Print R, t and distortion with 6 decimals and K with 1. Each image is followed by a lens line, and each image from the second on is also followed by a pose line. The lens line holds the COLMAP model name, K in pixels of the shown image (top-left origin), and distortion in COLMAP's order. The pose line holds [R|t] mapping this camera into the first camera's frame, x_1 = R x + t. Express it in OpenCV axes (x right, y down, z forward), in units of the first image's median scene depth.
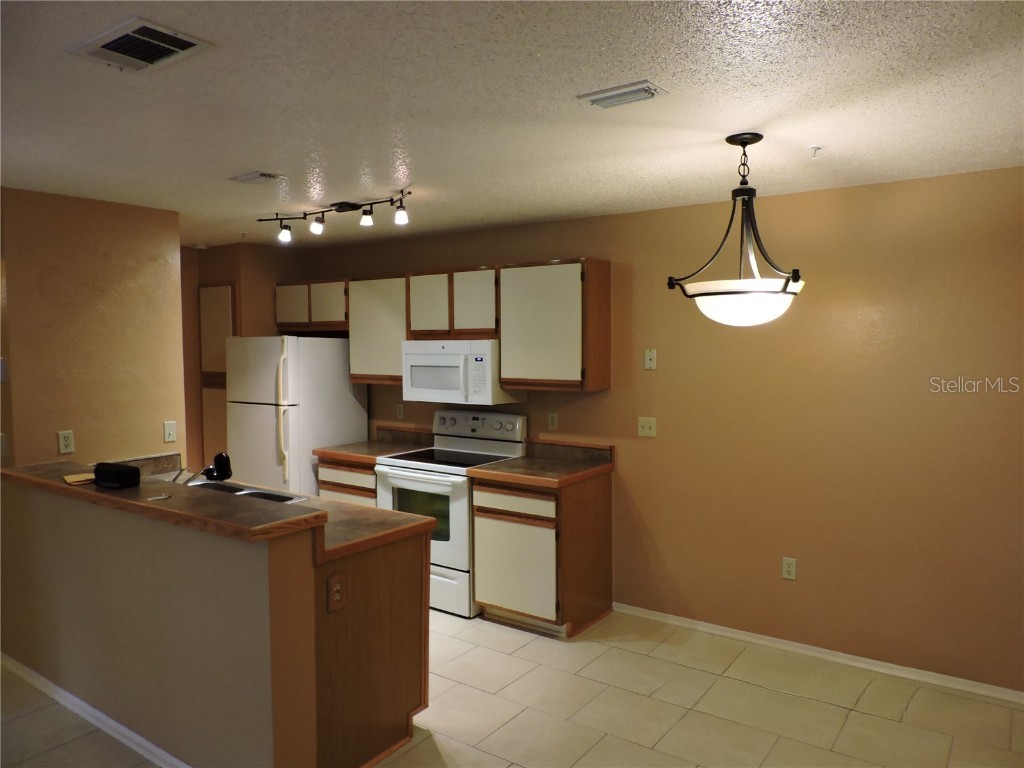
lens RADIAL K [[723.0, 0, 512.0], [0, 723.0, 384.0], [0, 0, 1]] dist [-0.038196, 0.003171]
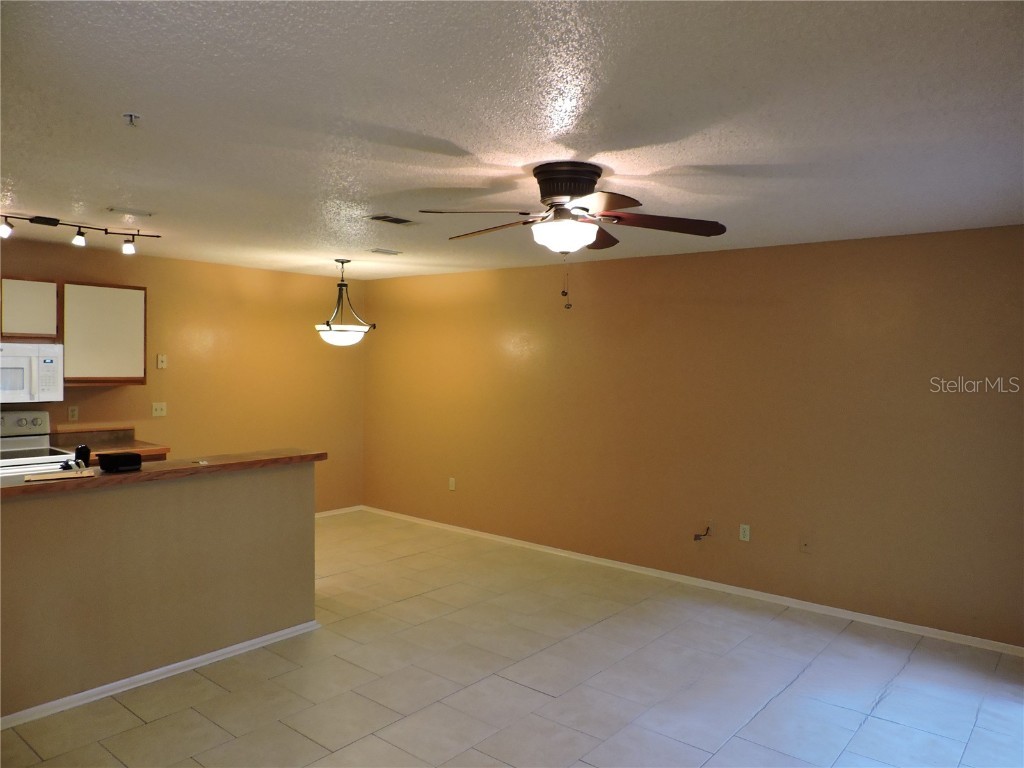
lens RADIAL K [[723.0, 0, 512.0], [0, 723.0, 384.0], [0, 0, 1]] dist [-0.038196, 0.003171]
pose [[0.081242, -0.028201, 0.996295, -1.088199], [0.034140, 0.999092, 0.025496, -0.002137], [-0.996110, 0.031942, 0.082131, 0.185724]]
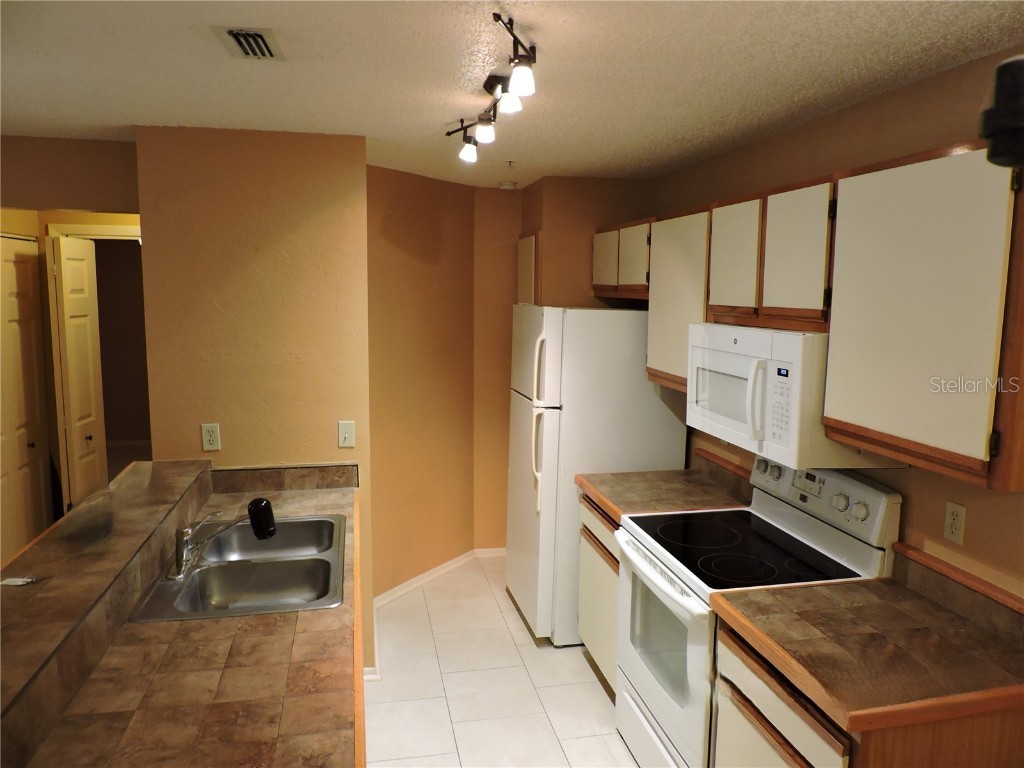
lens RADIAL K [[723.0, 0, 512.0], [0, 723.0, 384.0], [0, 0, 1]] dist [-0.038196, 0.003171]
pose [[0.735442, 0.100369, -0.670113, 0.144795], [-0.054041, 0.994506, 0.089648, -0.059185], [0.675429, -0.029717, 0.736826, 0.513789]]
